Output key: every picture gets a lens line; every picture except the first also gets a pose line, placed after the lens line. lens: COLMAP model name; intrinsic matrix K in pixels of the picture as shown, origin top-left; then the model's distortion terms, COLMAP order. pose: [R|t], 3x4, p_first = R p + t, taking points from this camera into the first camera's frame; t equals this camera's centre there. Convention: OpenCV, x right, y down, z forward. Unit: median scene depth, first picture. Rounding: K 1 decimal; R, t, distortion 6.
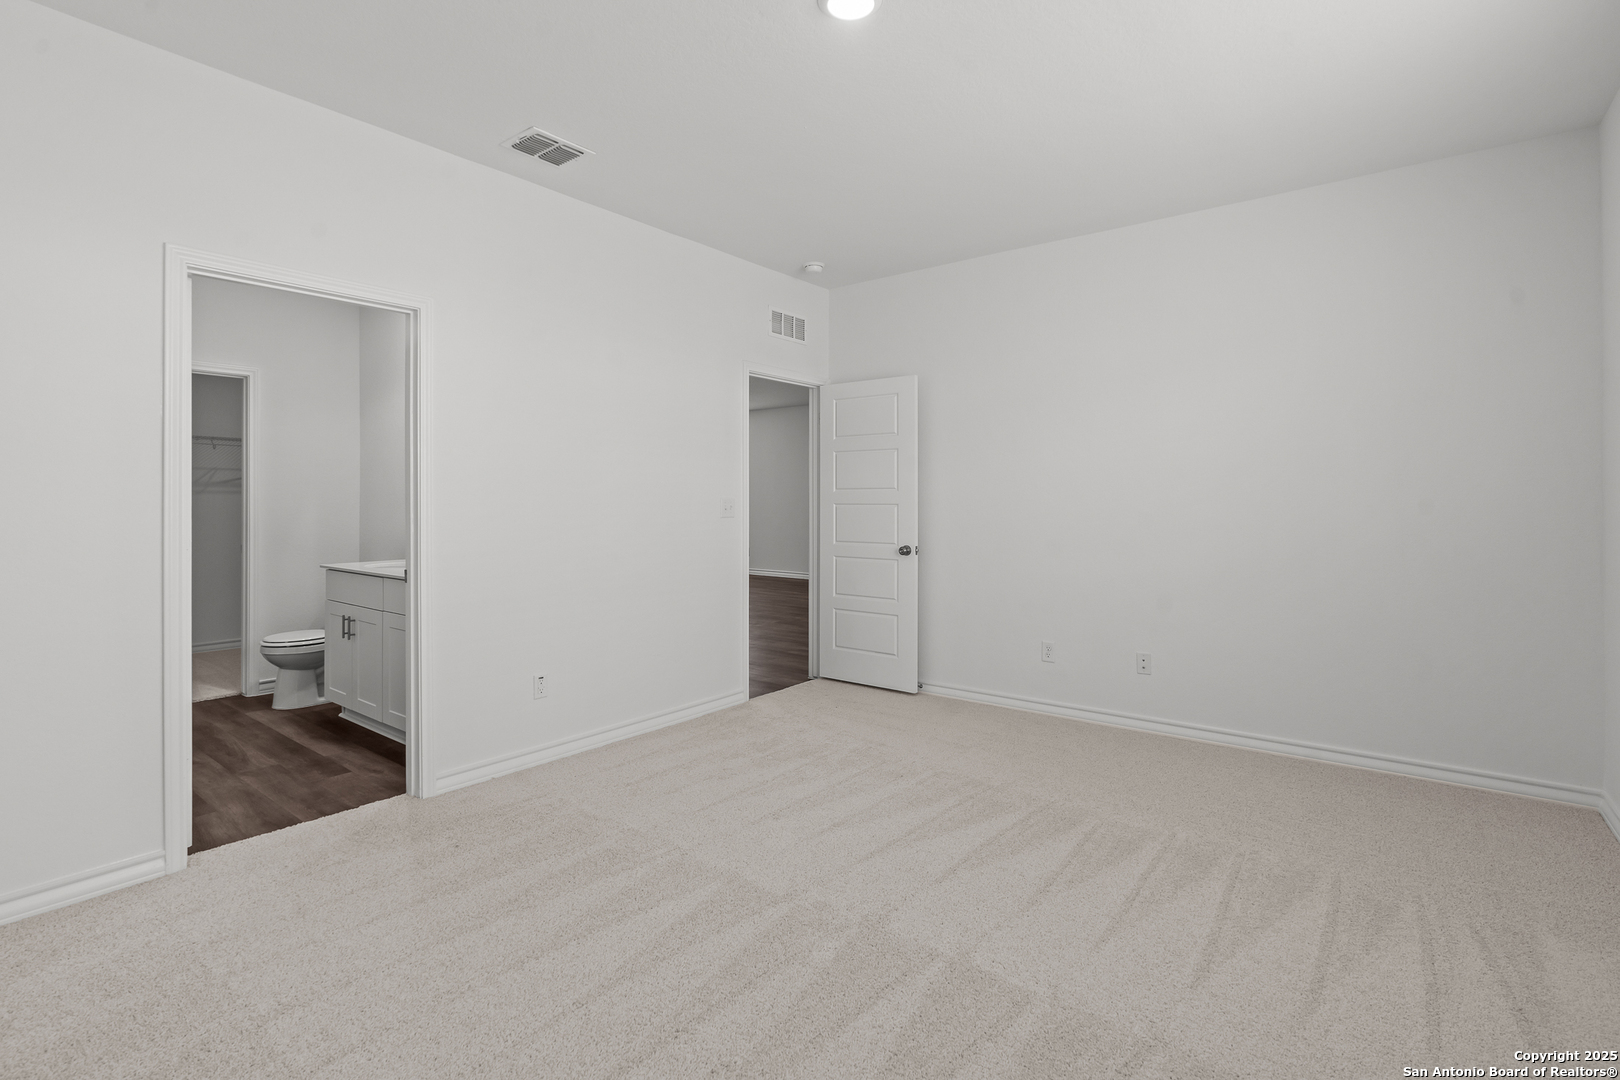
lens RADIAL K [[751.0, 0, 804.0], [0, 751.0, 515.2], [0, 0, 1]] dist [-0.001032, 0.000302]
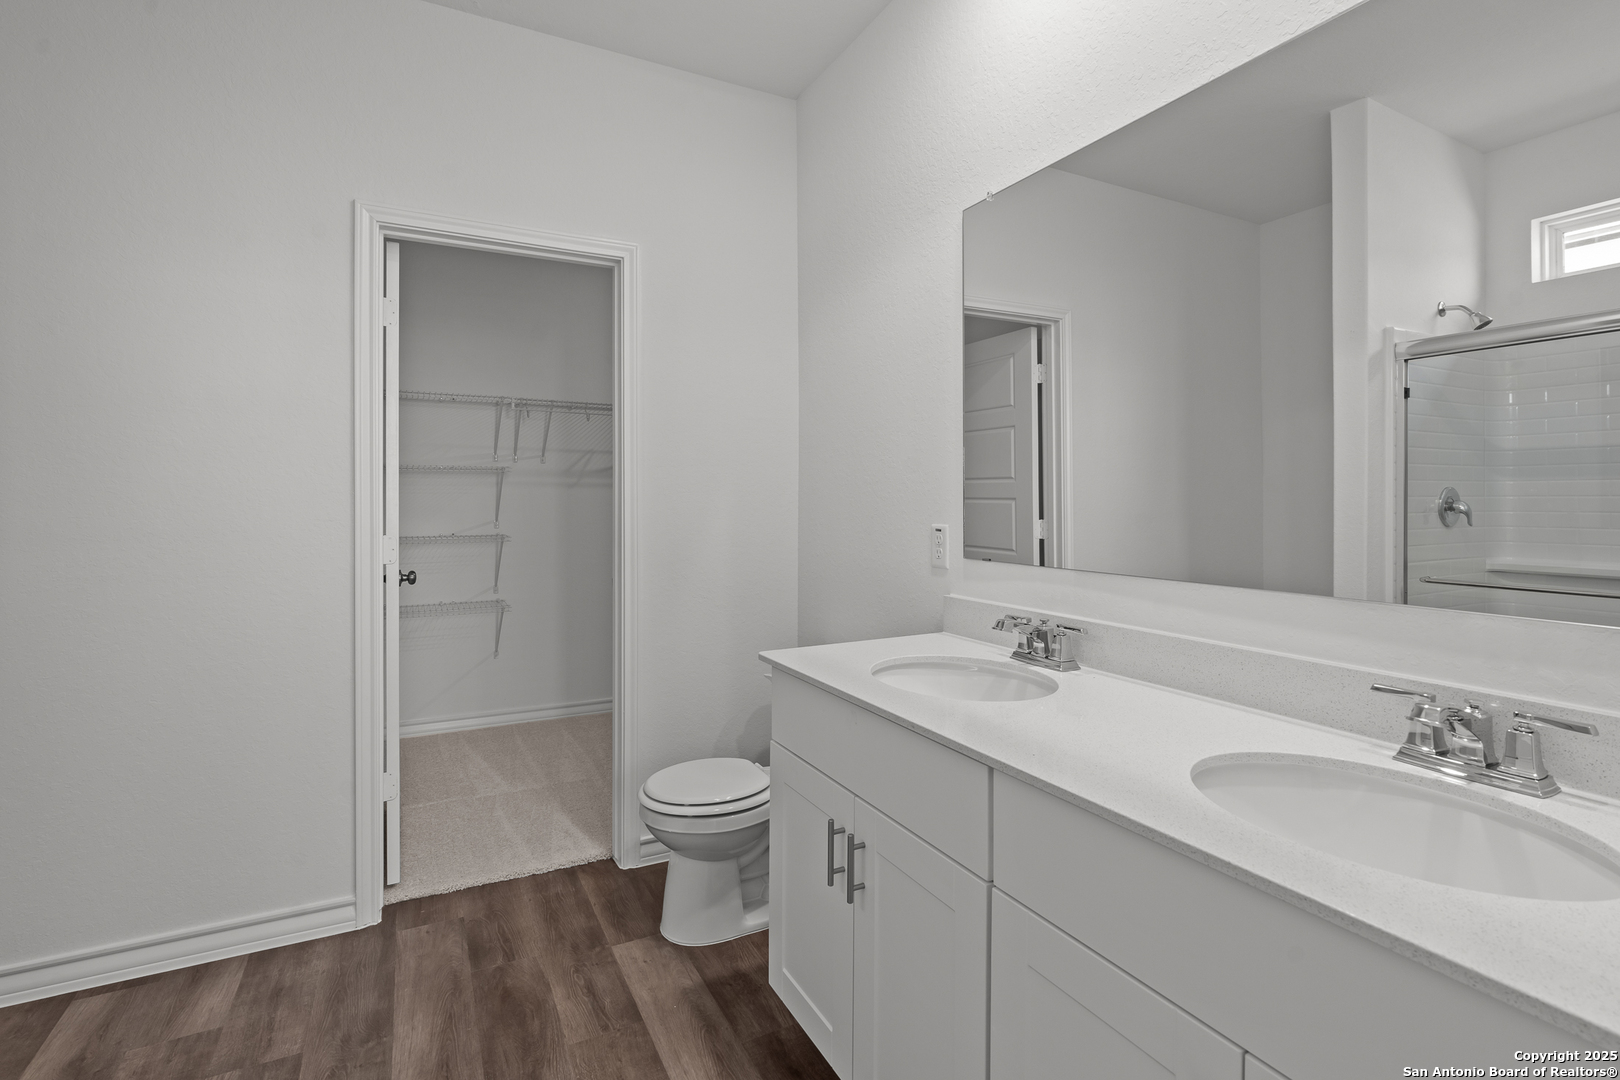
lens RADIAL K [[751.4, 0, 799.9], [0, 751.4, 510.2], [0, 0, 1]] dist [-0.003951, 0.000464]
pose [[0.920124, 0.009053, -0.391523, -0.415457], [-0.002595, 0.999852, 0.017019, -0.025819], [0.391619, -0.014643, 0.920011, 0.559814]]
